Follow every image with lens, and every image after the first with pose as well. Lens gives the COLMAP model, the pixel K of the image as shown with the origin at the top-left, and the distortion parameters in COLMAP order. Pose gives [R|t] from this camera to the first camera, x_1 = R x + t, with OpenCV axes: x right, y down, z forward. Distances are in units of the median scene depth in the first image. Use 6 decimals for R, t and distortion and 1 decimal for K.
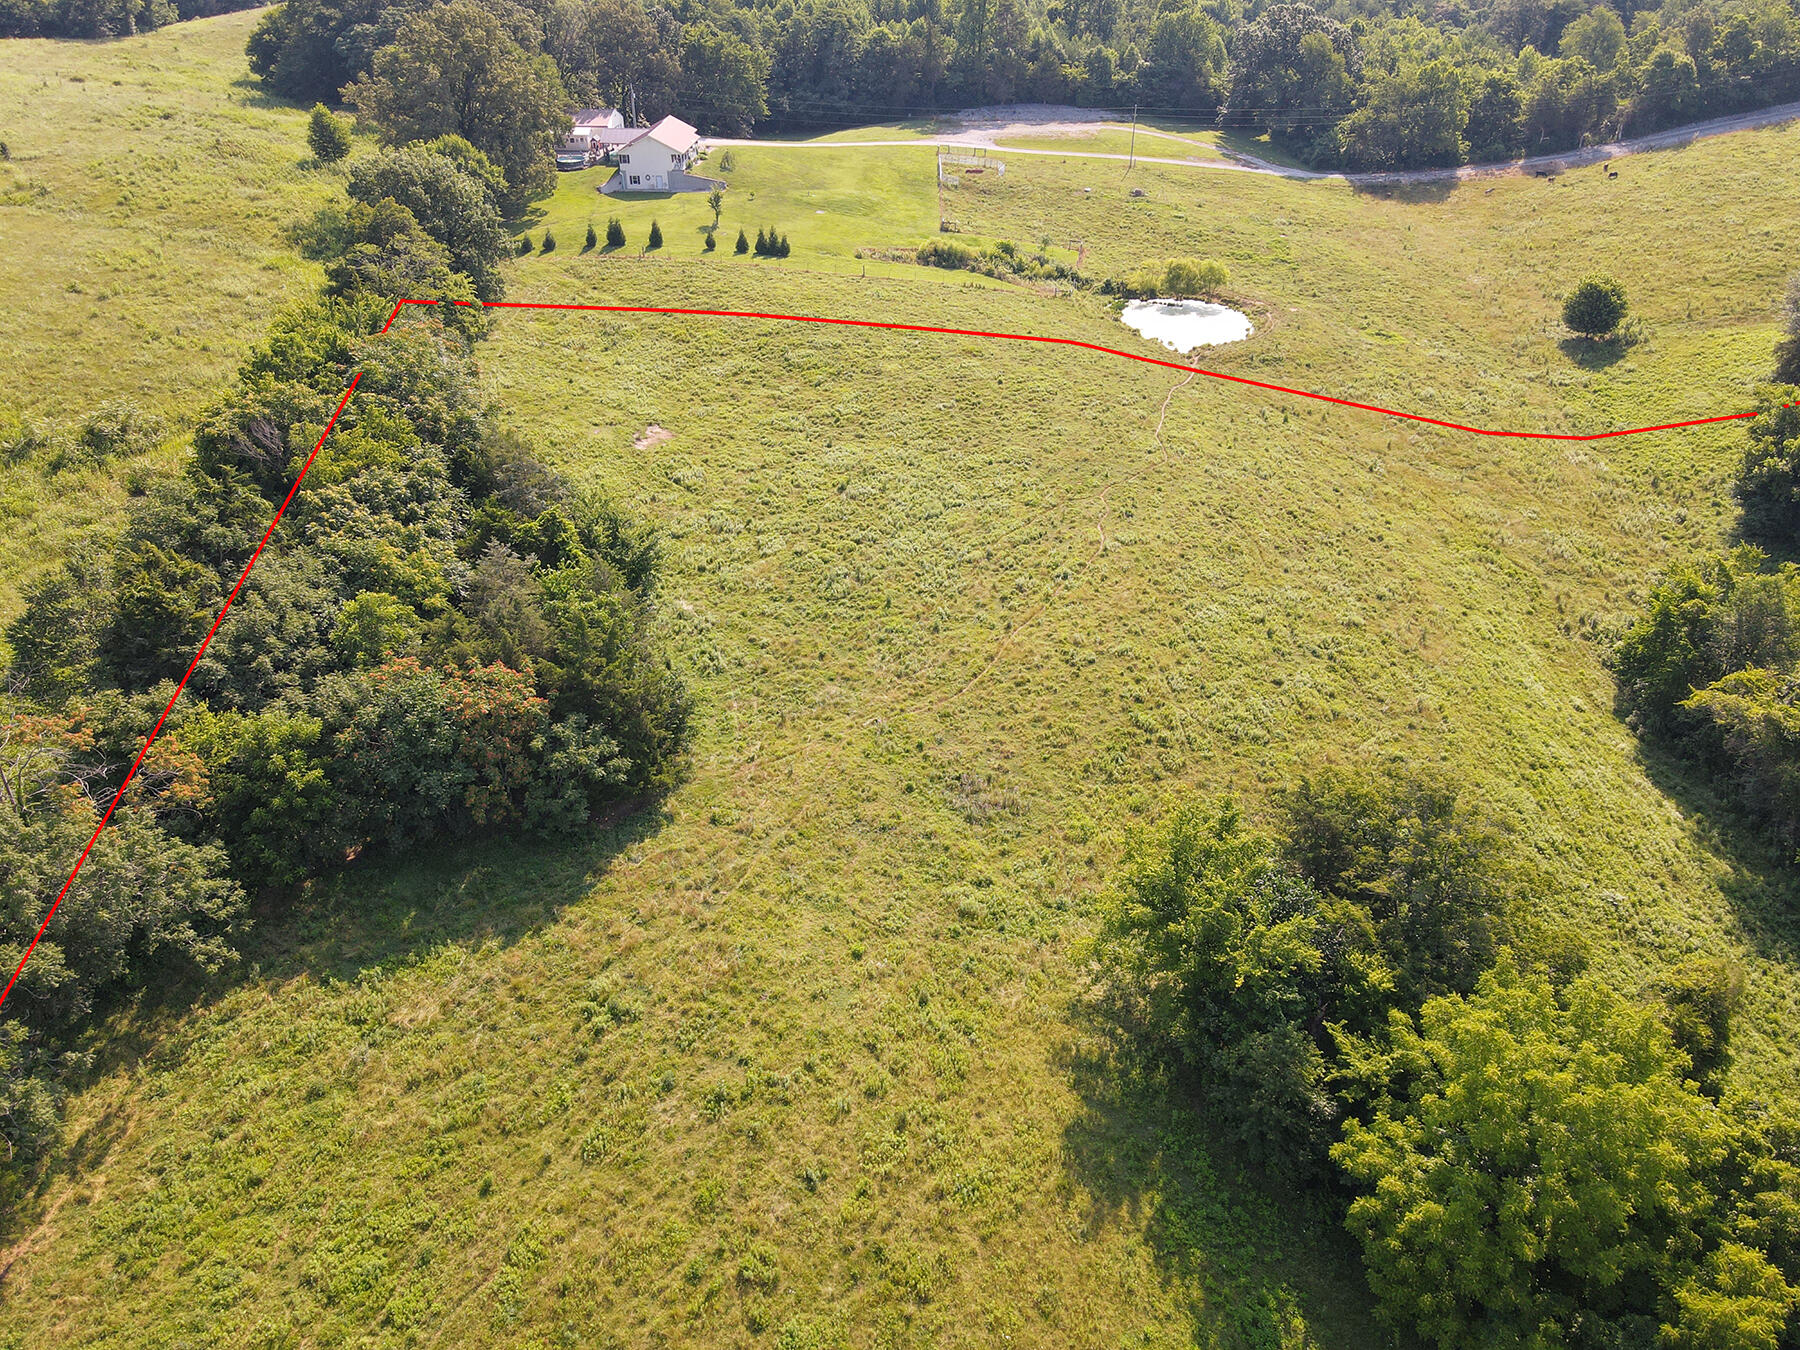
lens RADIAL K [[1300.9, 0, 900.0], [0, 1300.9, 675.0], [0, 0, 1]] dist [0.007554, 0.002703]
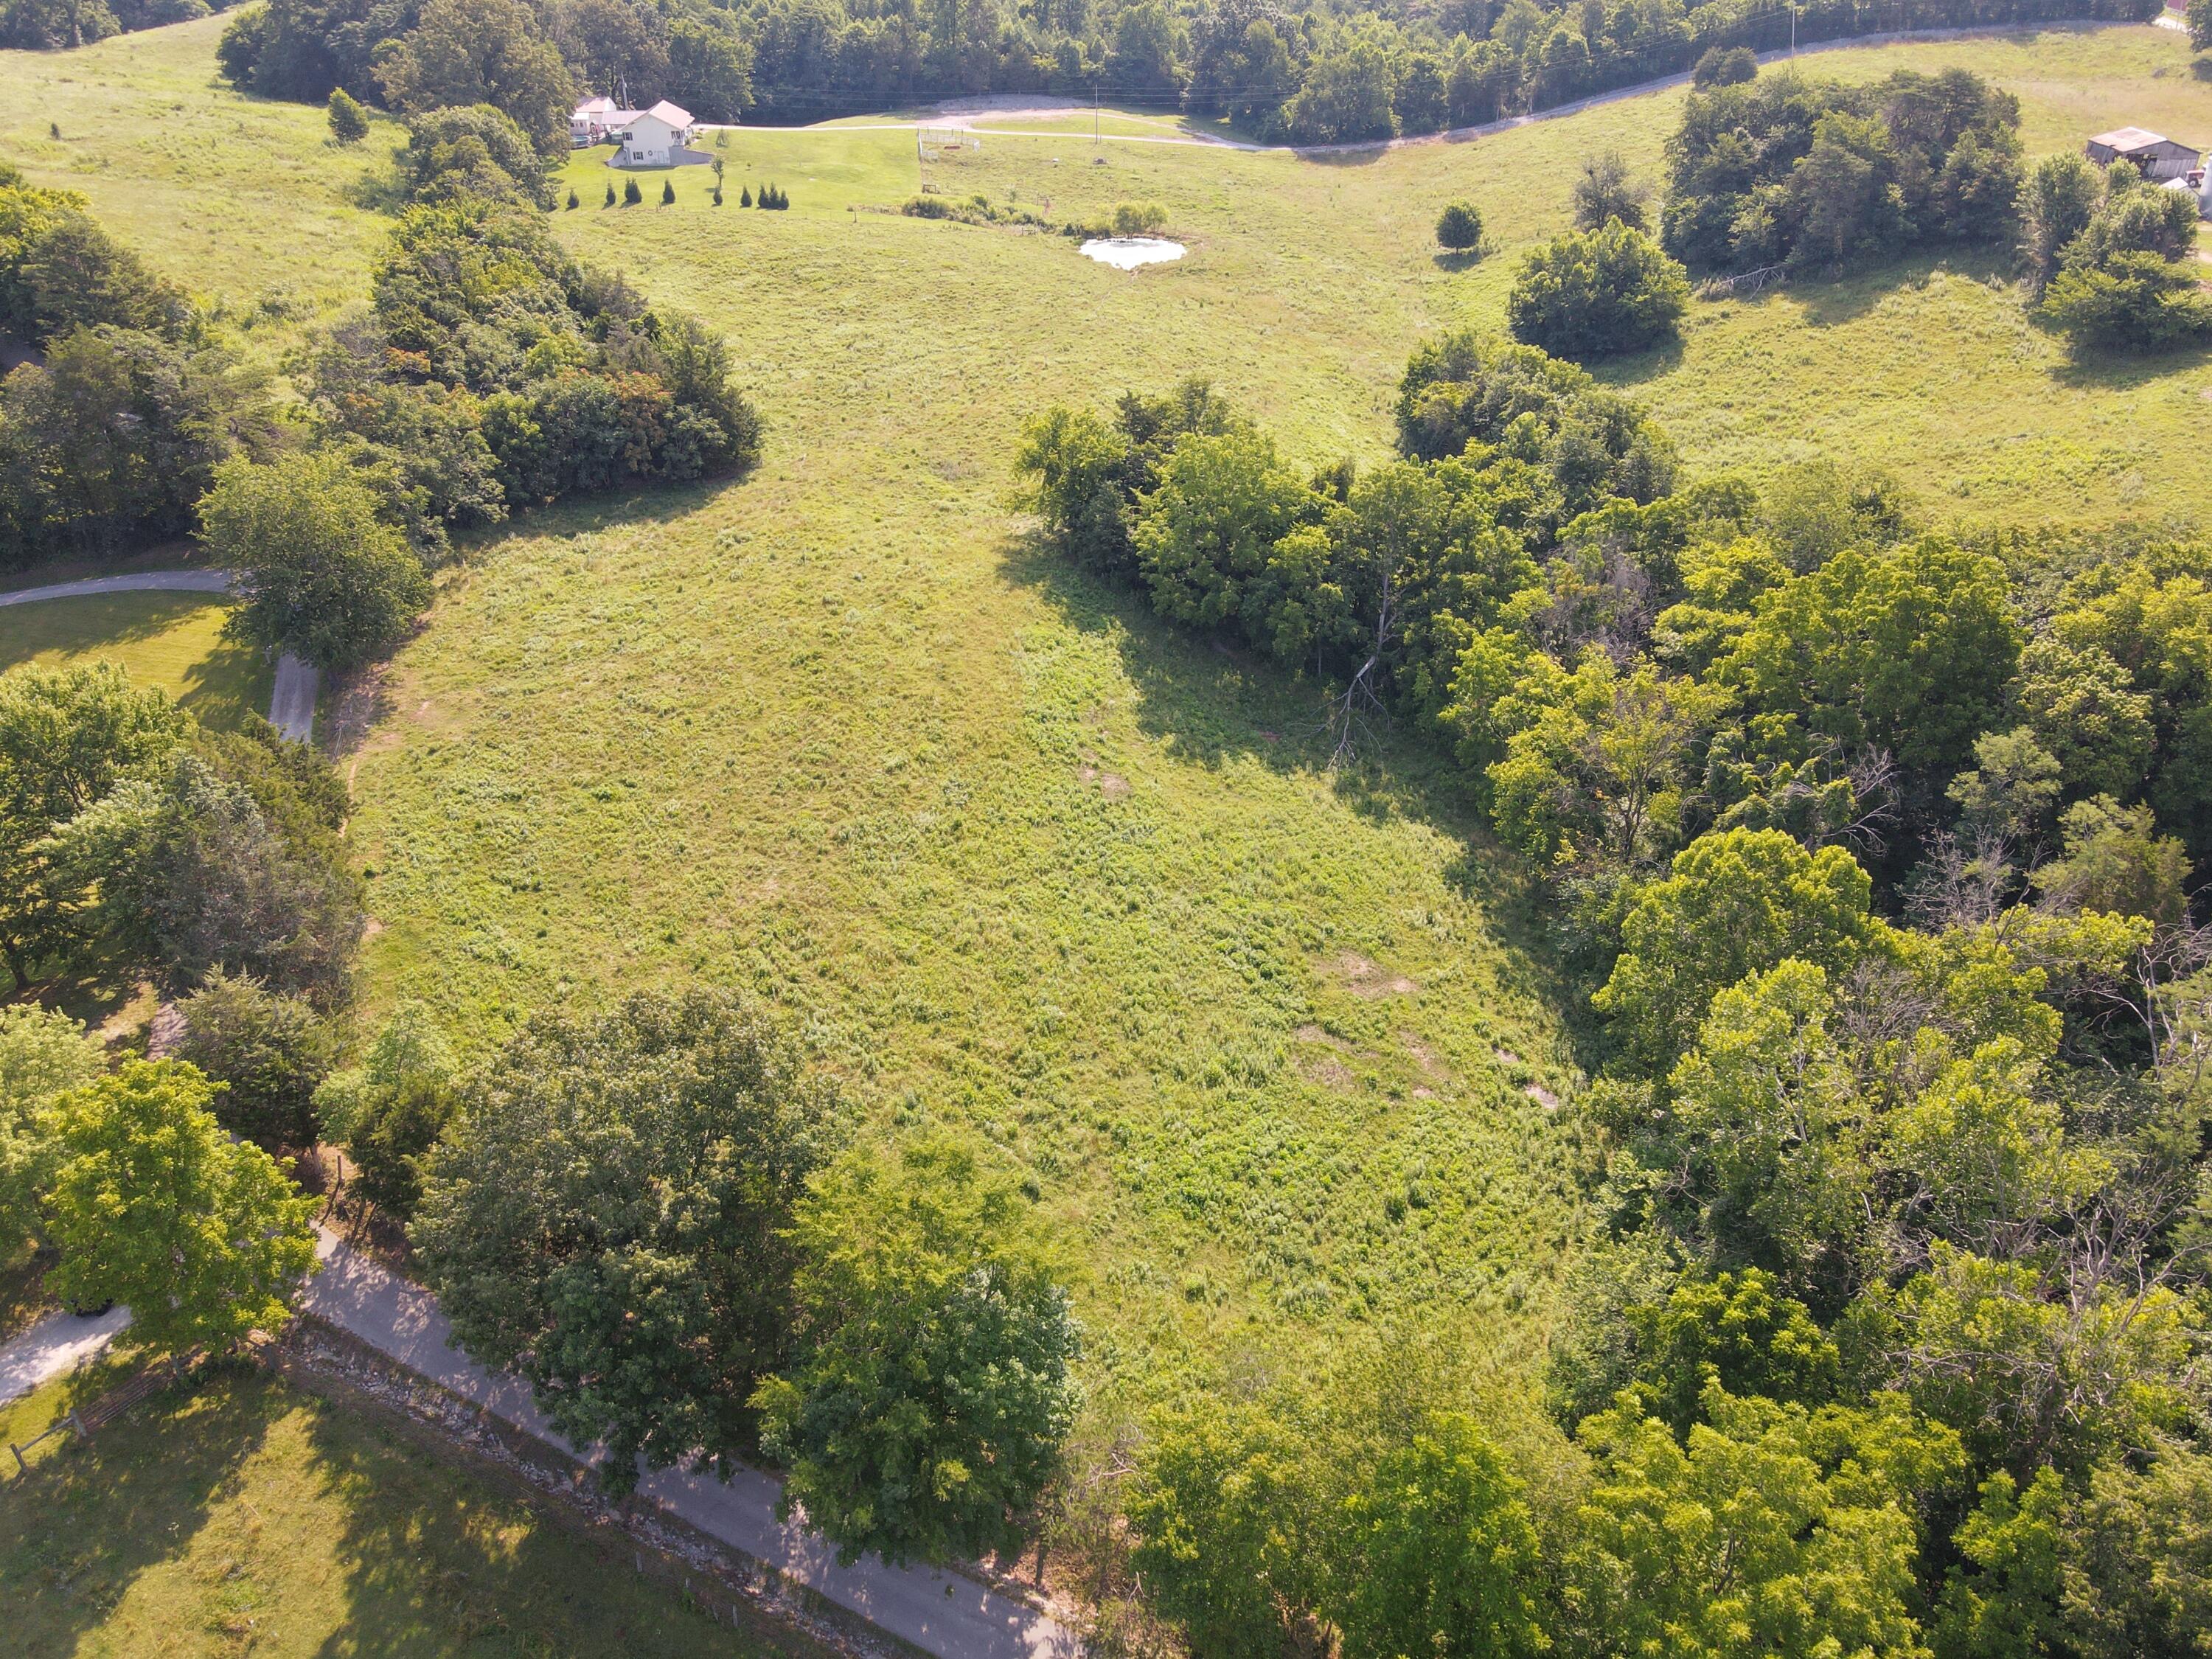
lens RADIAL K [[1583.2, 0, 1106.0], [0, 1583.2, 829.5], [0, 0, 1]] dist [-0.000850, 0.011094]
pose [[0.991880, -0.068076, 0.107426, 0.004472], [0.069040, 0.997600, -0.005272, 0.238606], [-0.106809, 0.012646, 0.994199, -0.388552]]
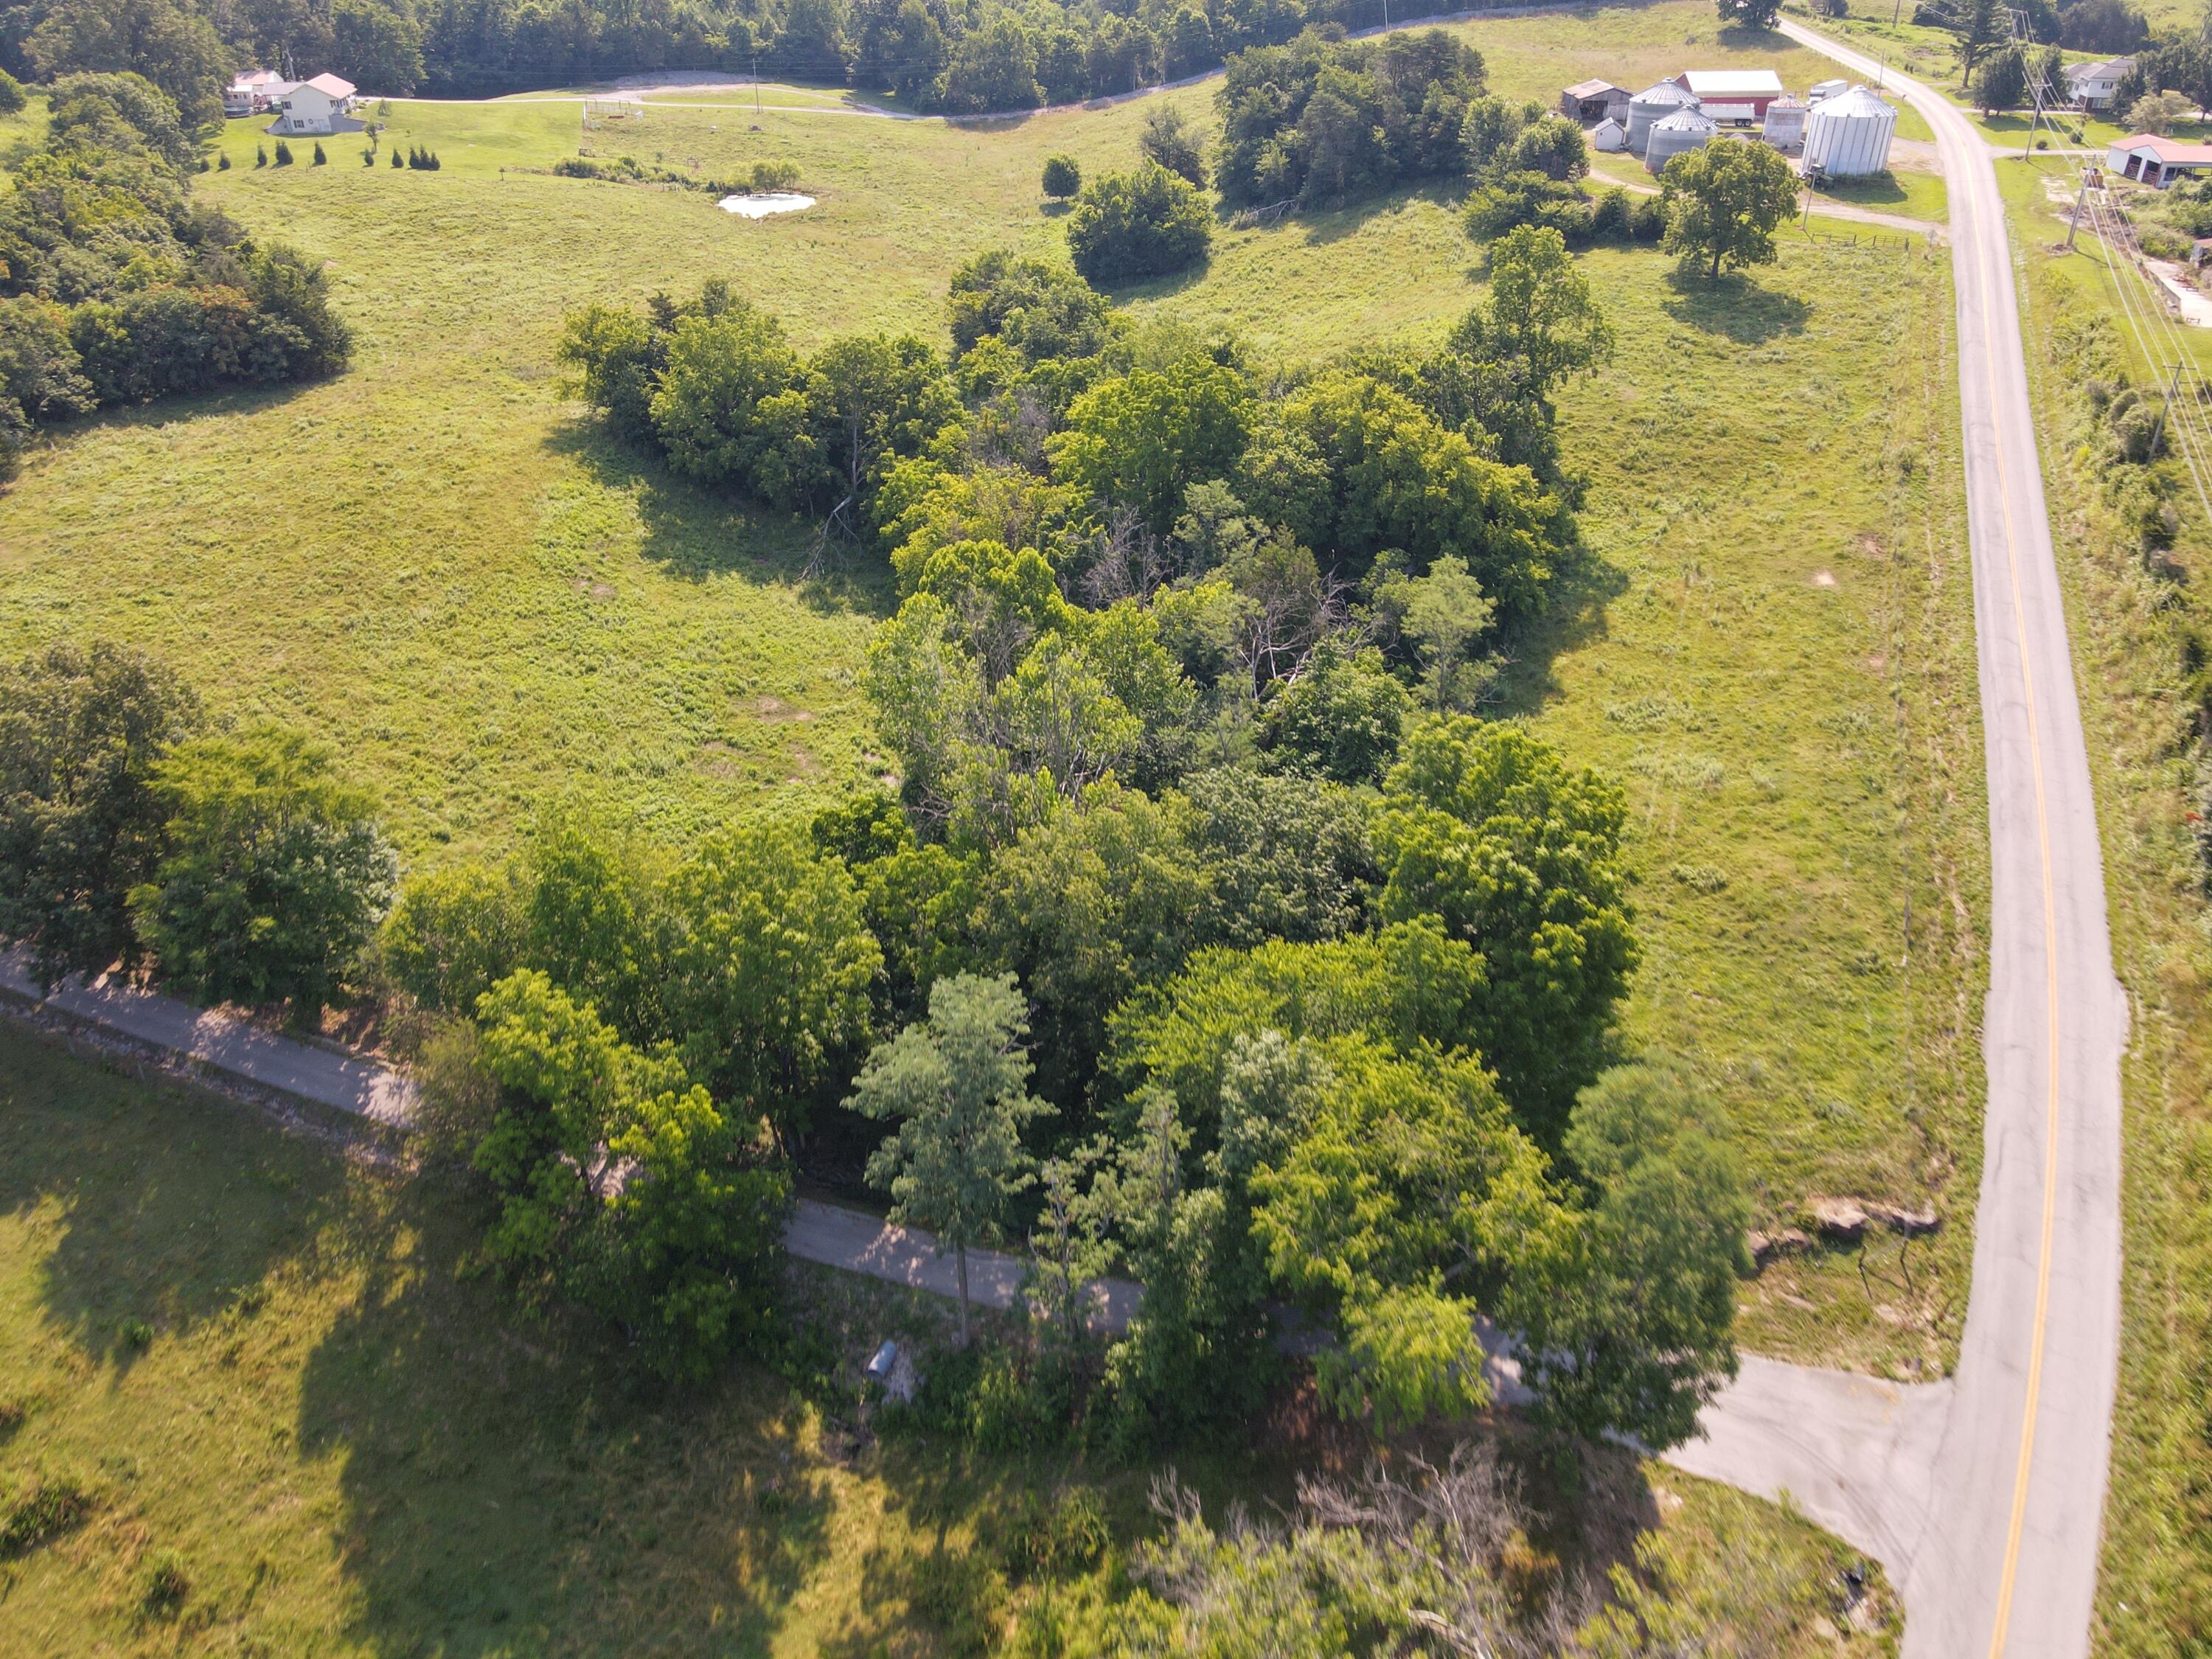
lens RADIAL K [[1583.2, 0, 1106.0], [0, 1583.2, 829.5], [0, 0, 1]] dist [-0.000850, 0.011094]
pose [[0.970163, -0.122895, 0.209001, 0.130059], [0.124731, 0.992181, 0.004425, 0.352042], [-0.207911, 0.021776, 0.977905, -0.552752]]
